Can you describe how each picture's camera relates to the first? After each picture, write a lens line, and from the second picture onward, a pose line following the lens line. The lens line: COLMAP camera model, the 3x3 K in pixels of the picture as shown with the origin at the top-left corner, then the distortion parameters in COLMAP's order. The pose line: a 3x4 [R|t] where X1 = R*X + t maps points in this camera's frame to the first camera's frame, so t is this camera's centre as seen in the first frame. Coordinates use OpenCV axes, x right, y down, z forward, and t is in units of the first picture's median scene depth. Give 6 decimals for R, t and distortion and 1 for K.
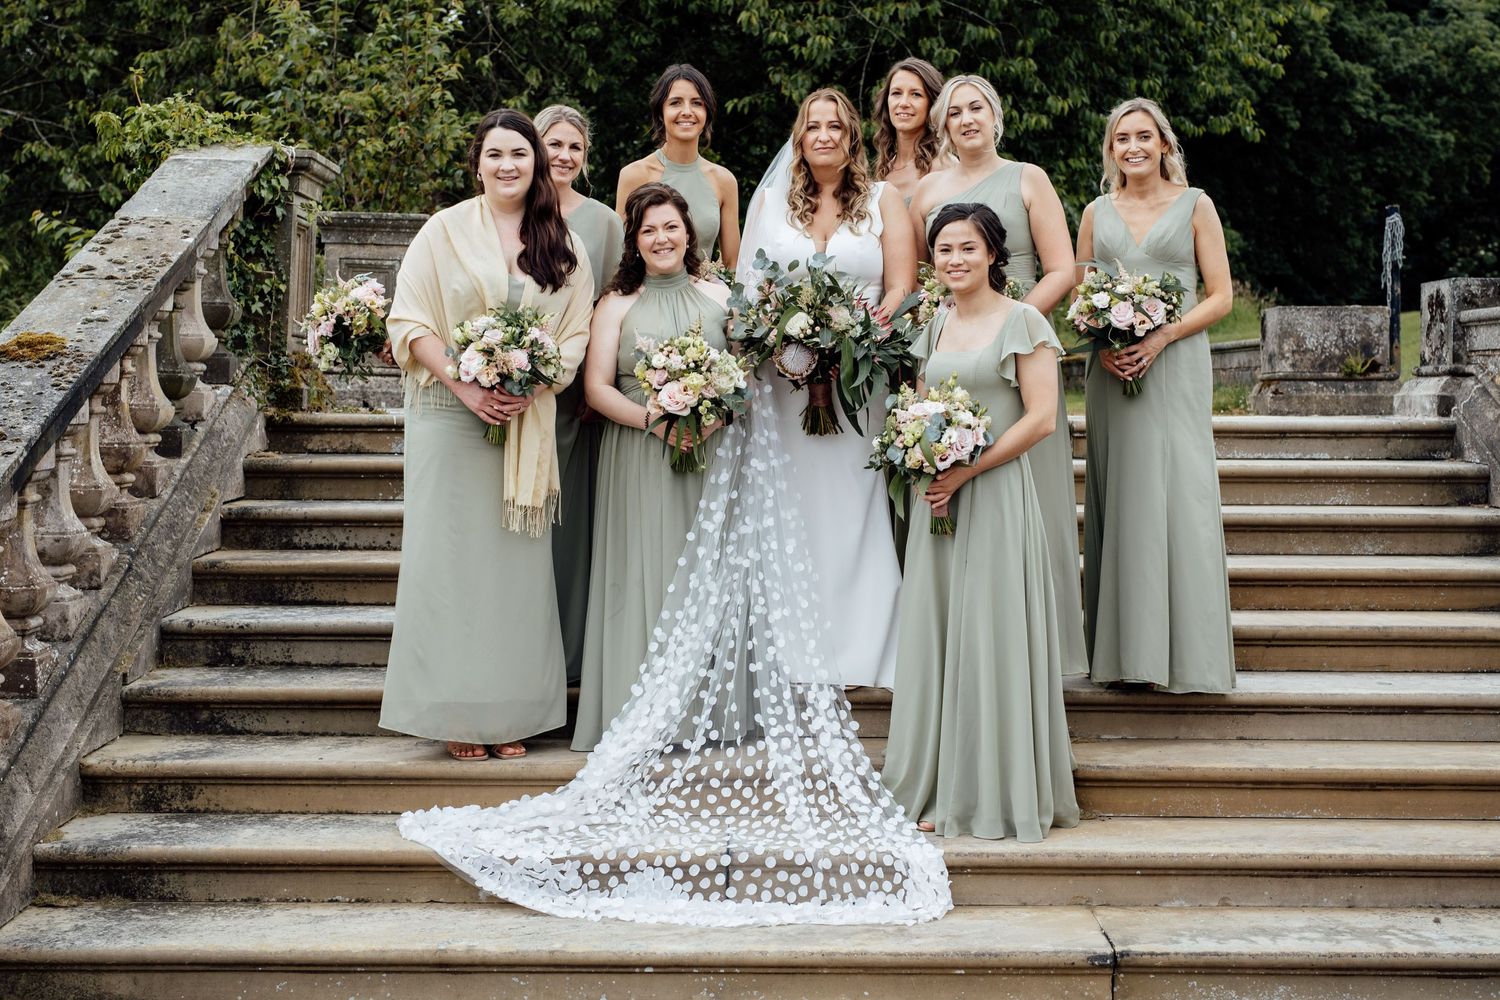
lens RADIAL K [[2220.9, 0, 750.0], [0, 2220.9, 500.0], [0, 0, 1]] dist [-0.003694, -0.045548]
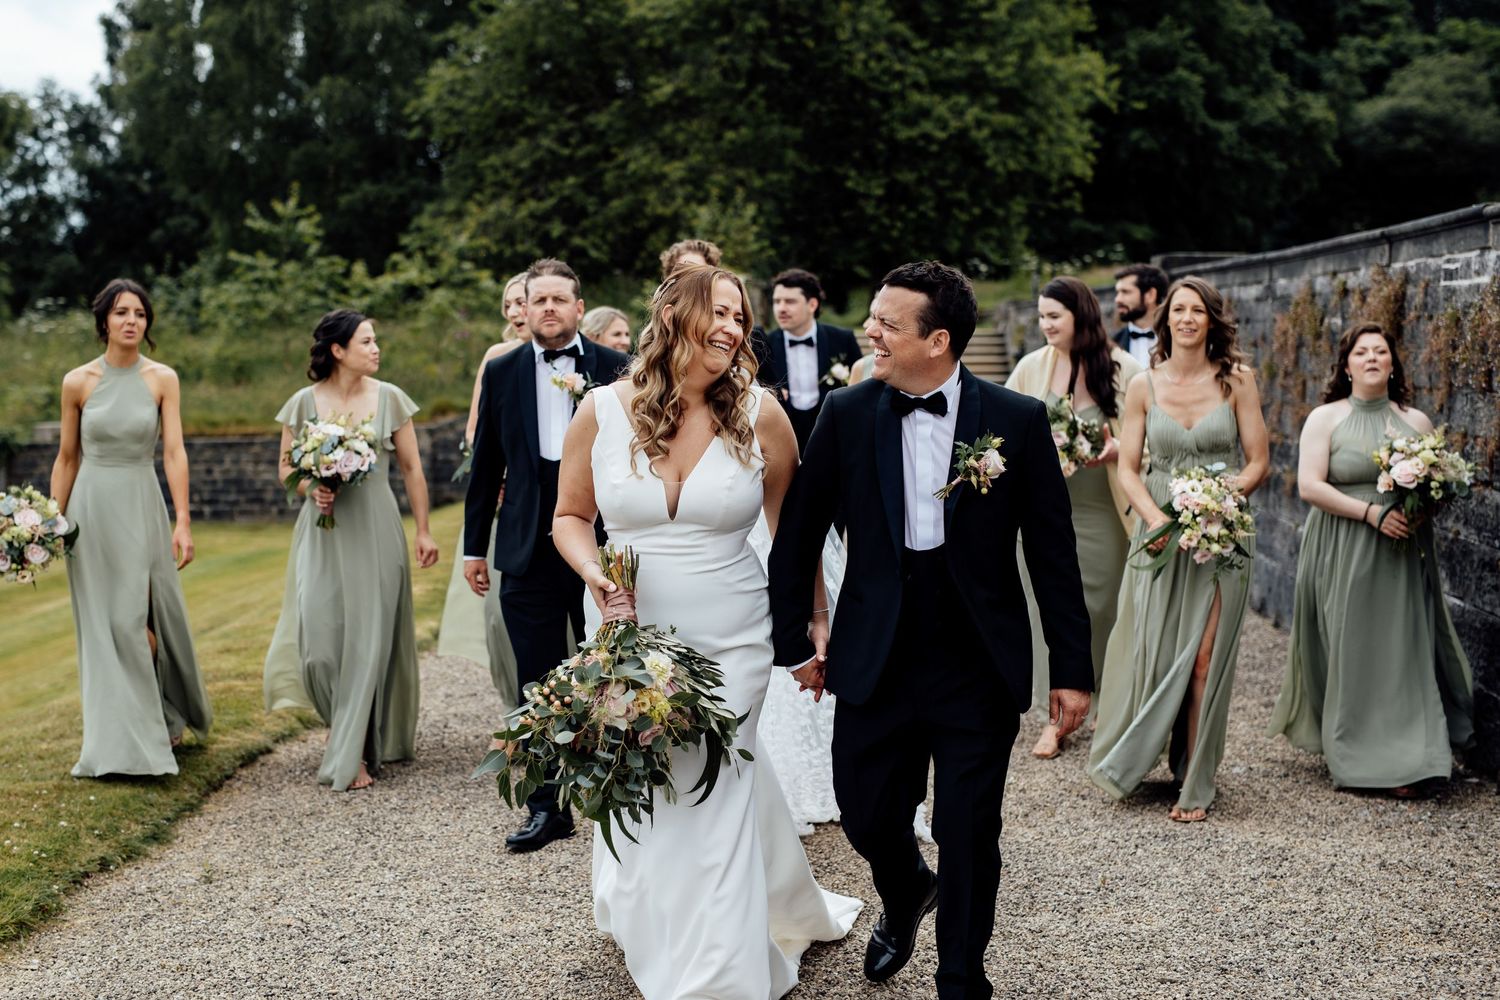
lens RADIAL K [[4336.2, 0, 750.0], [0, 4336.2, 500.0], [0, 0, 1]] dist [0.468895, -0.287320]
pose [[0.999345, -0.022079, -0.028666, 0.024514], [0.021570, 0.999607, -0.017917, 0.298296], [0.029050, 0.017287, 0.999428, -5.080797]]
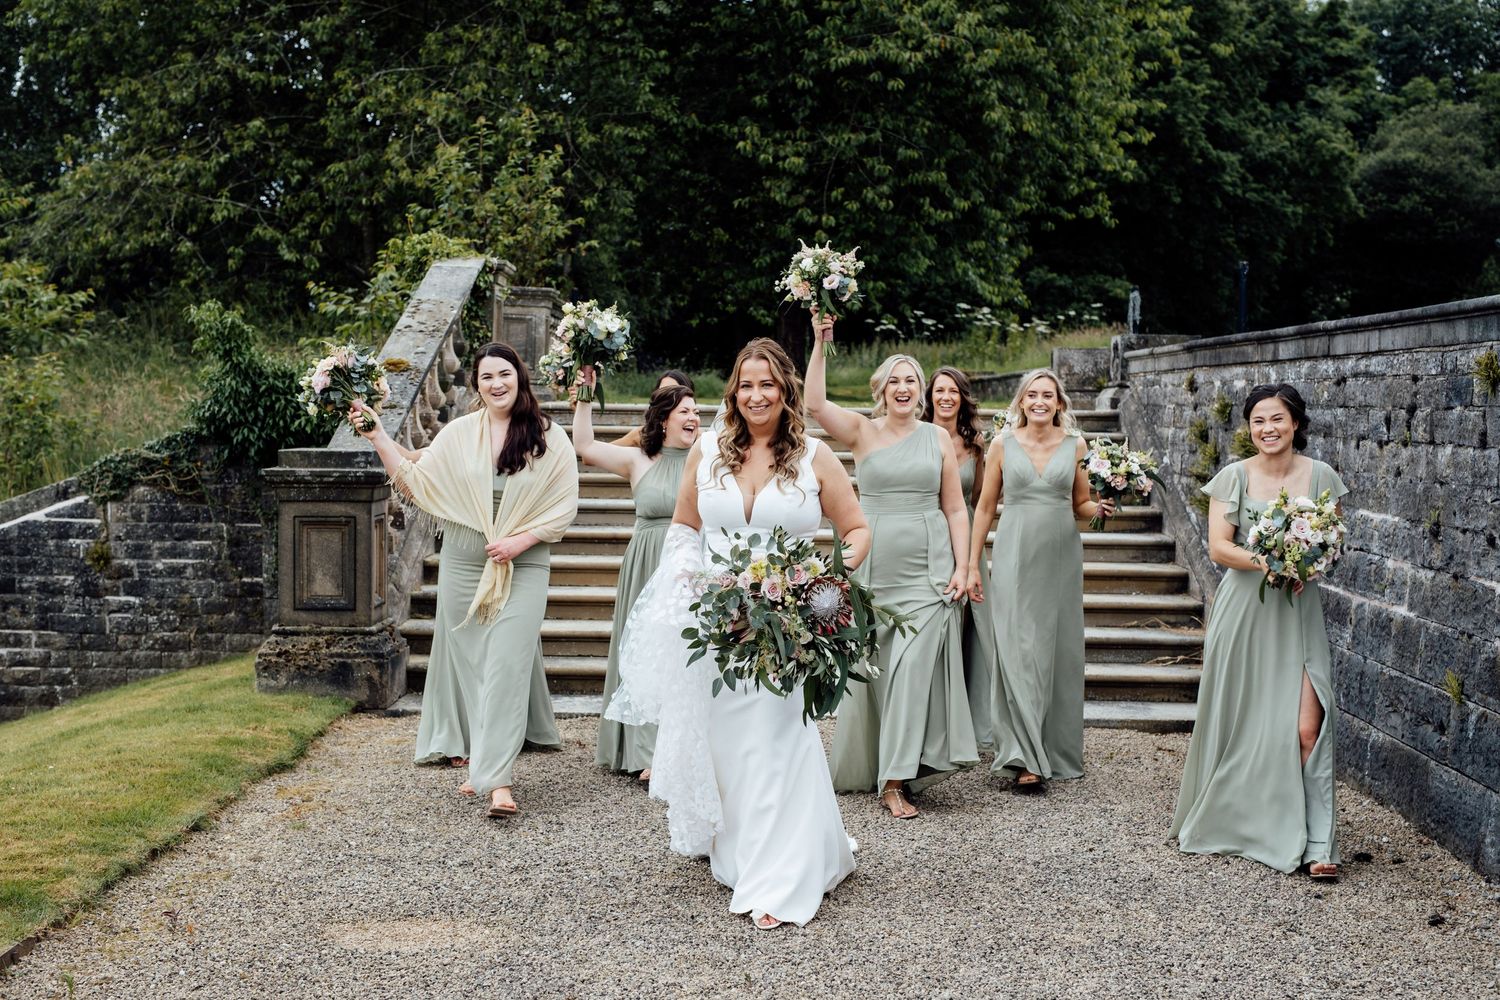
lens RADIAL K [[2112.0, 0, 750.0], [0, 2112.0, 500.0], [0, 0, 1]] dist [-0.007144, -0.006205]
pose [[0.999958, 0.008697, -0.002964, 0.008808], [-0.008719, 0.999936, -0.007277, 0.034780], [0.002901, 0.007303, 0.999969, -0.495014]]
